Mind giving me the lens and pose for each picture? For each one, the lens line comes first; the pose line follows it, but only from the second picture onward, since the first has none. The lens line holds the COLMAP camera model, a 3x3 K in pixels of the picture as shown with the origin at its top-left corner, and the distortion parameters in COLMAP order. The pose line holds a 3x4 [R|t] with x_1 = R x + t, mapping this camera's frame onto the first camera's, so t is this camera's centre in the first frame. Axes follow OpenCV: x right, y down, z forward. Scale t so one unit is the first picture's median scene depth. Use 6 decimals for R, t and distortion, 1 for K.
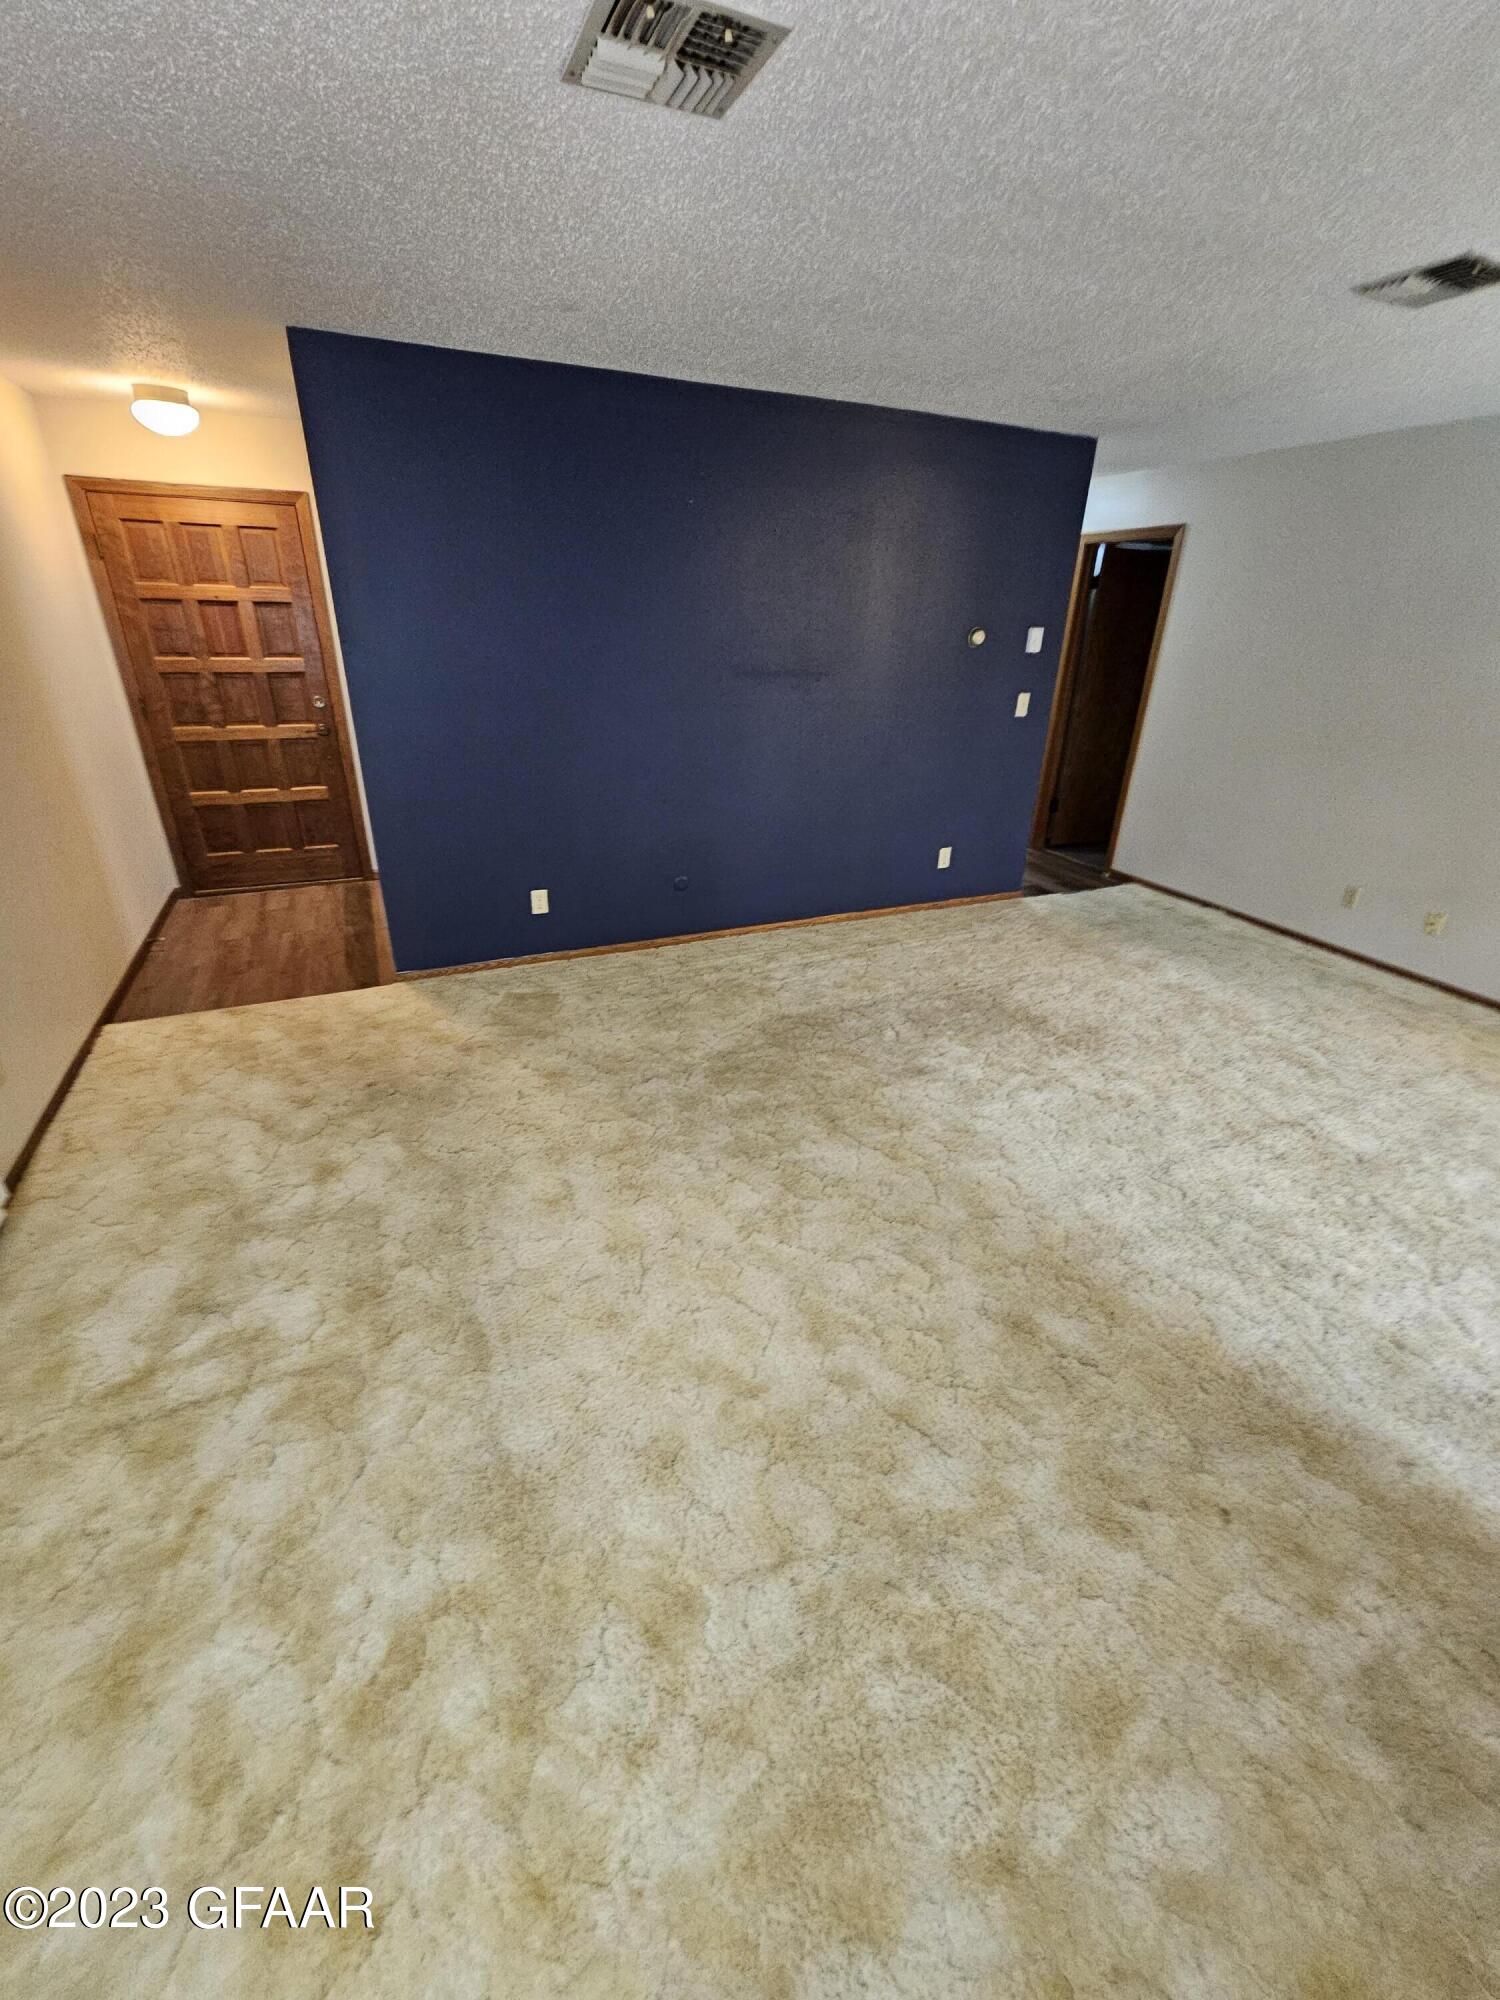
lens RADIAL K [[819.9, 0, 750.2], [0, 819.9, 1016.6], [0, 0, 1]] dist [-0.005118, 0.001242]
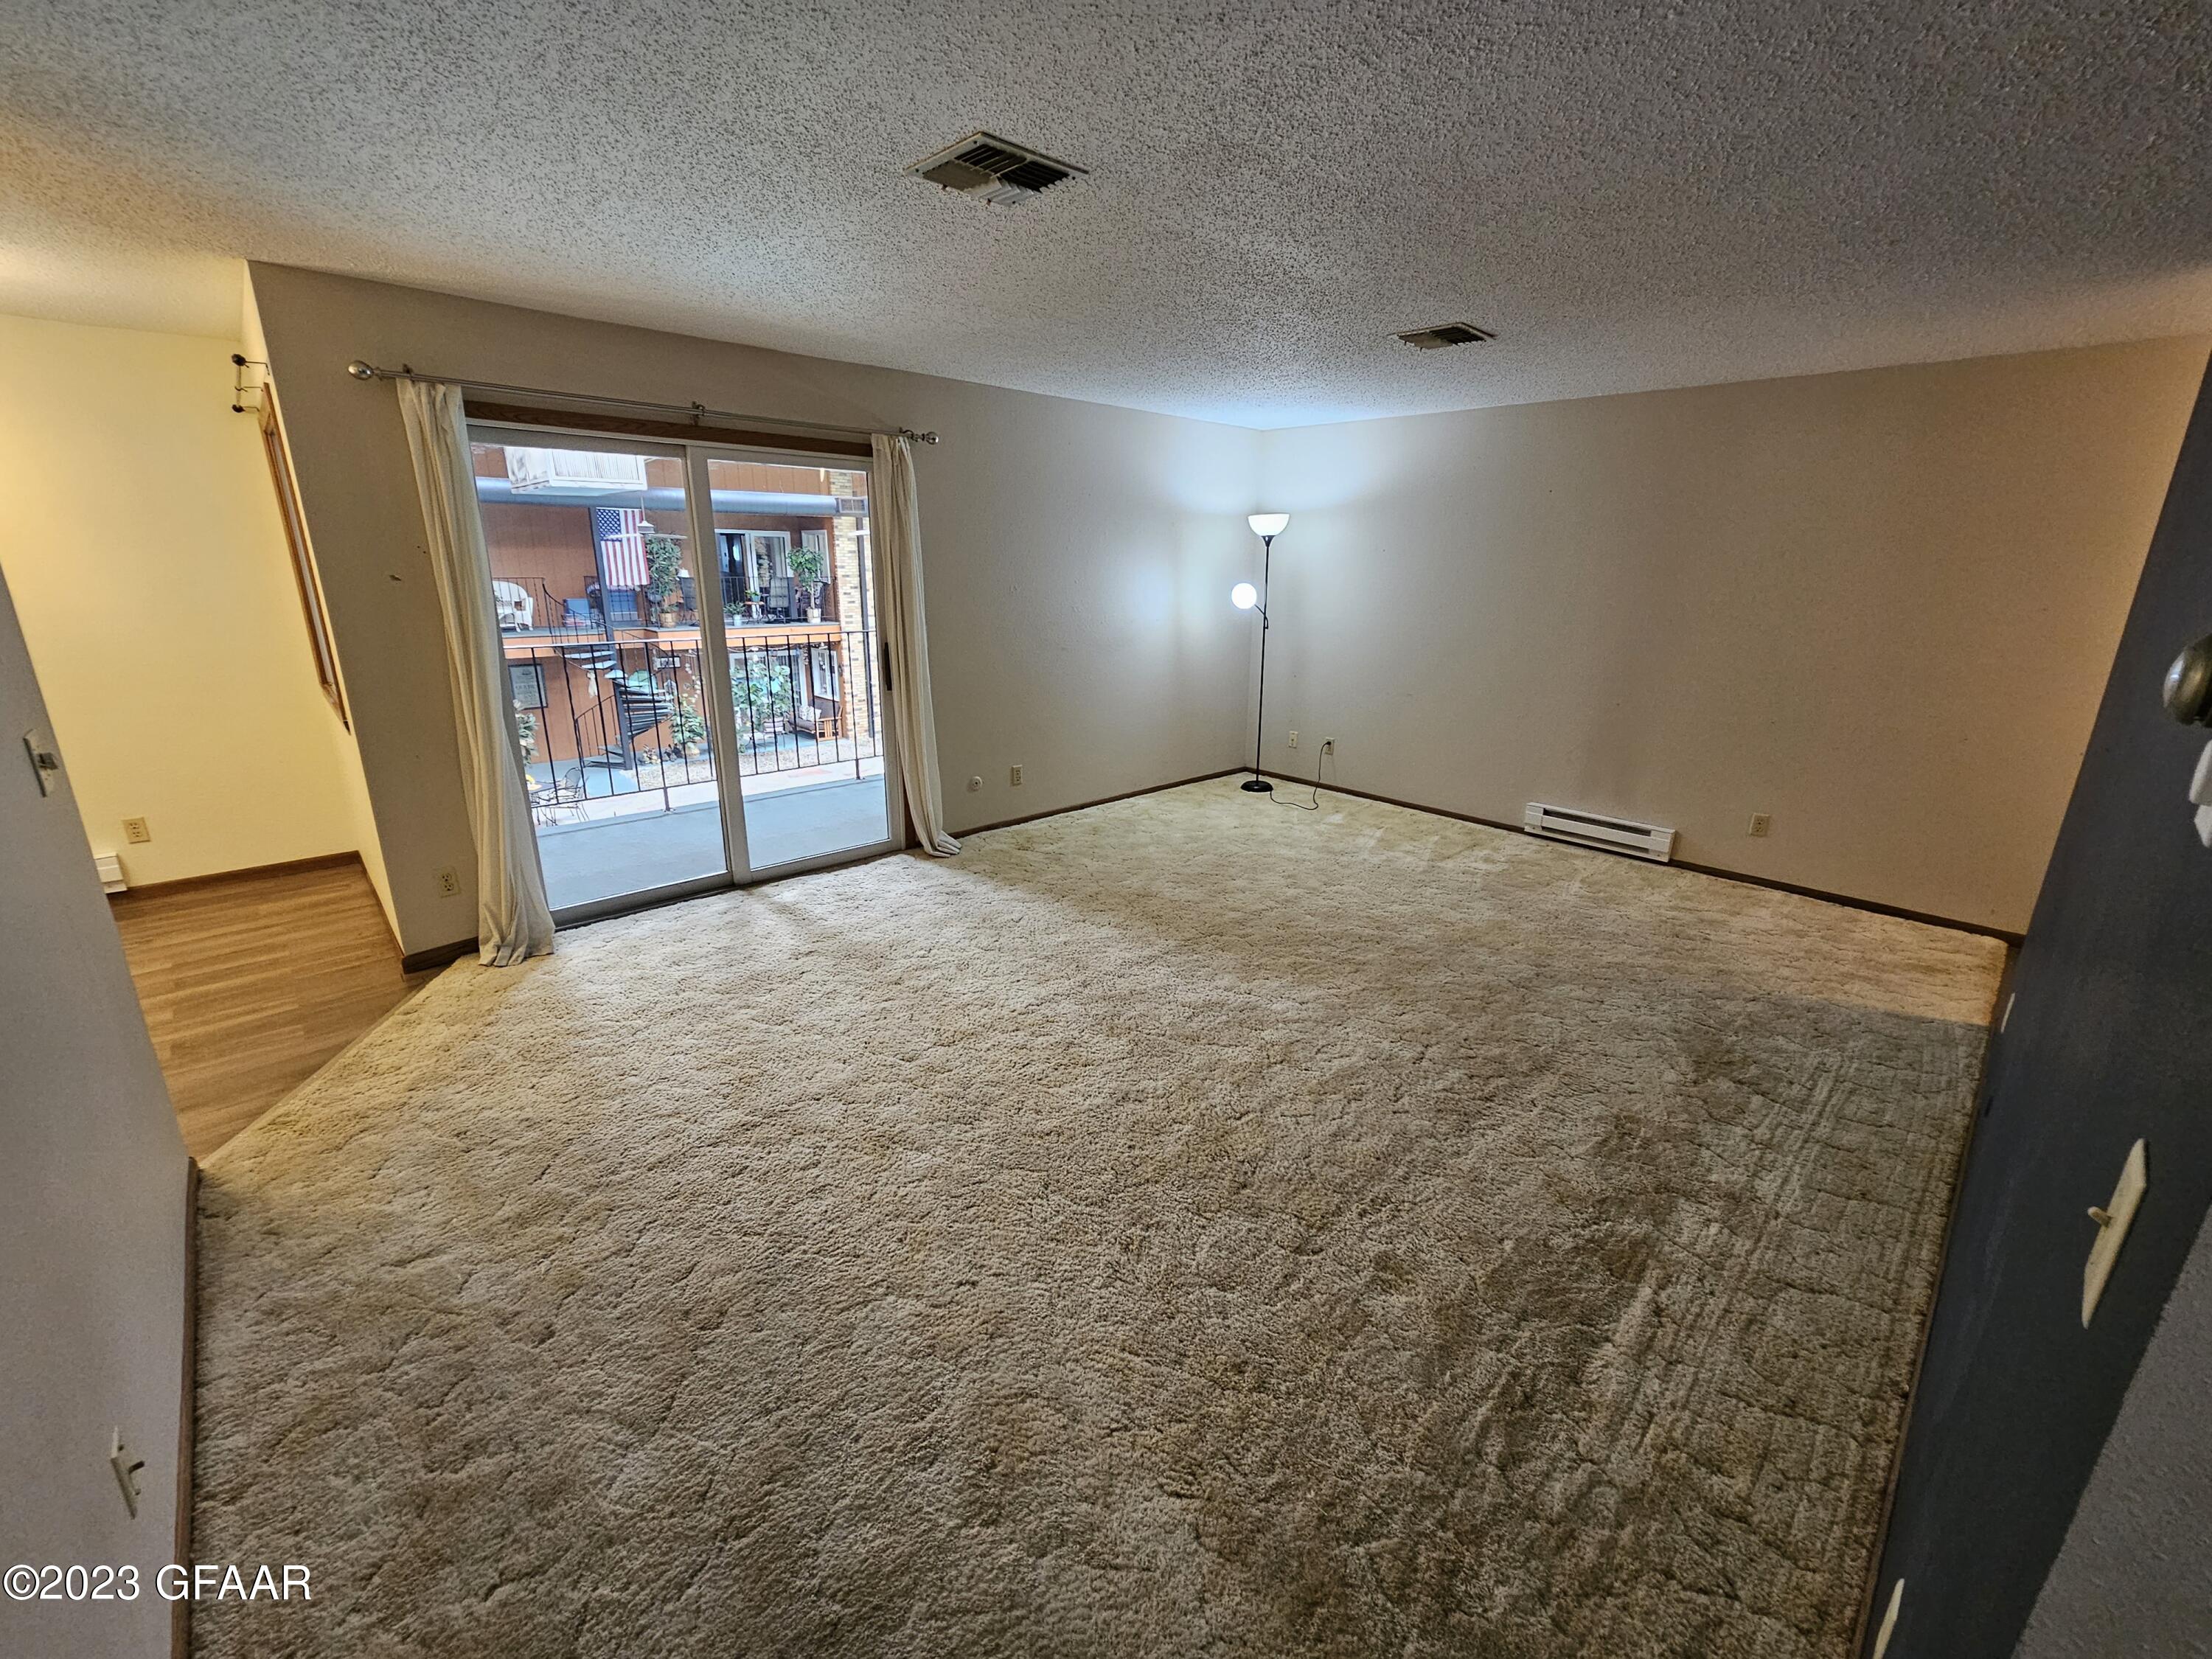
lens RADIAL K [[906.8, 0, 1109.7], [0, 906.8, 818.7], [0, 0, 1]] dist [-0.005118, 0.001242]
pose [[-0.943279, 0.054506, -0.327496, 0.648430], [-0.179733, 0.745544, 0.641763, -0.609276], [0.279143, 0.664223, -0.693460, 1.278925]]
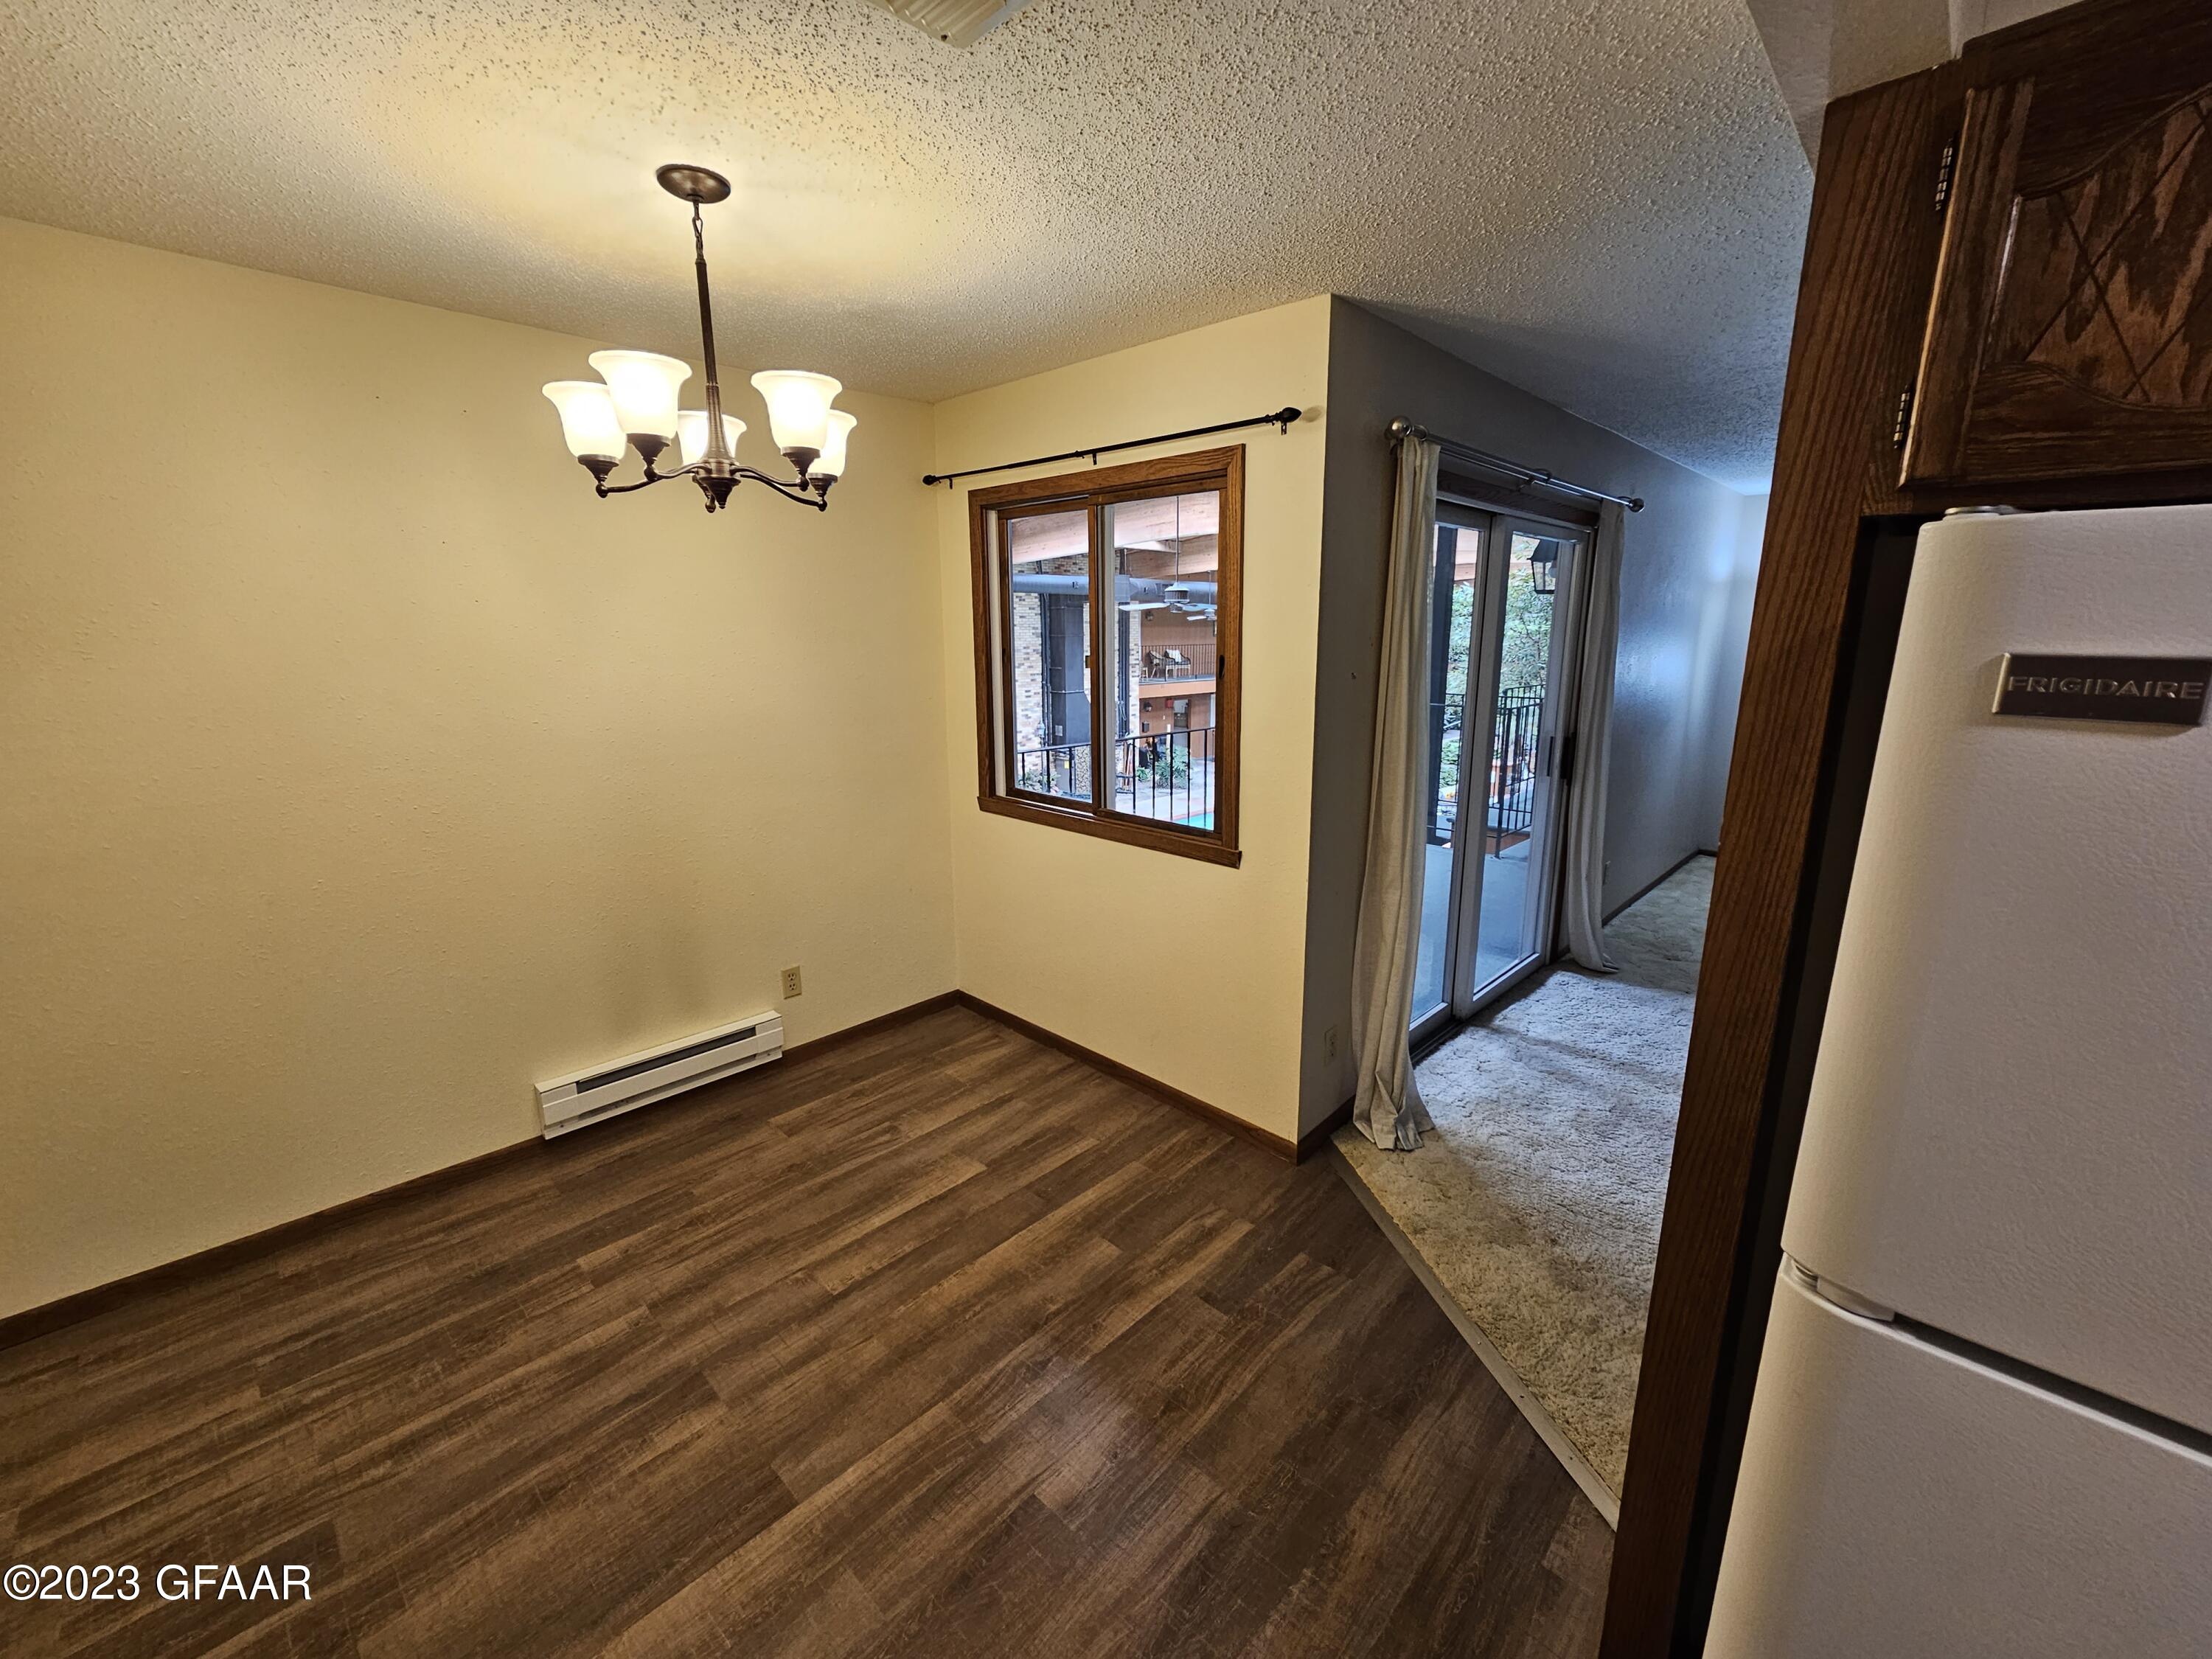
lens RADIAL K [[906.8, 0, 1118.1], [0, 906.8, 823.2], [0, 0, 1]] dist [-0.005118, 0.001242]
pose [[-0.926952, 0.057085, -0.370812, 1.456652], [-0.184862, 0.790556, 0.583821, -0.382516], [0.326475, 0.609723, -0.722255, 0.839767]]
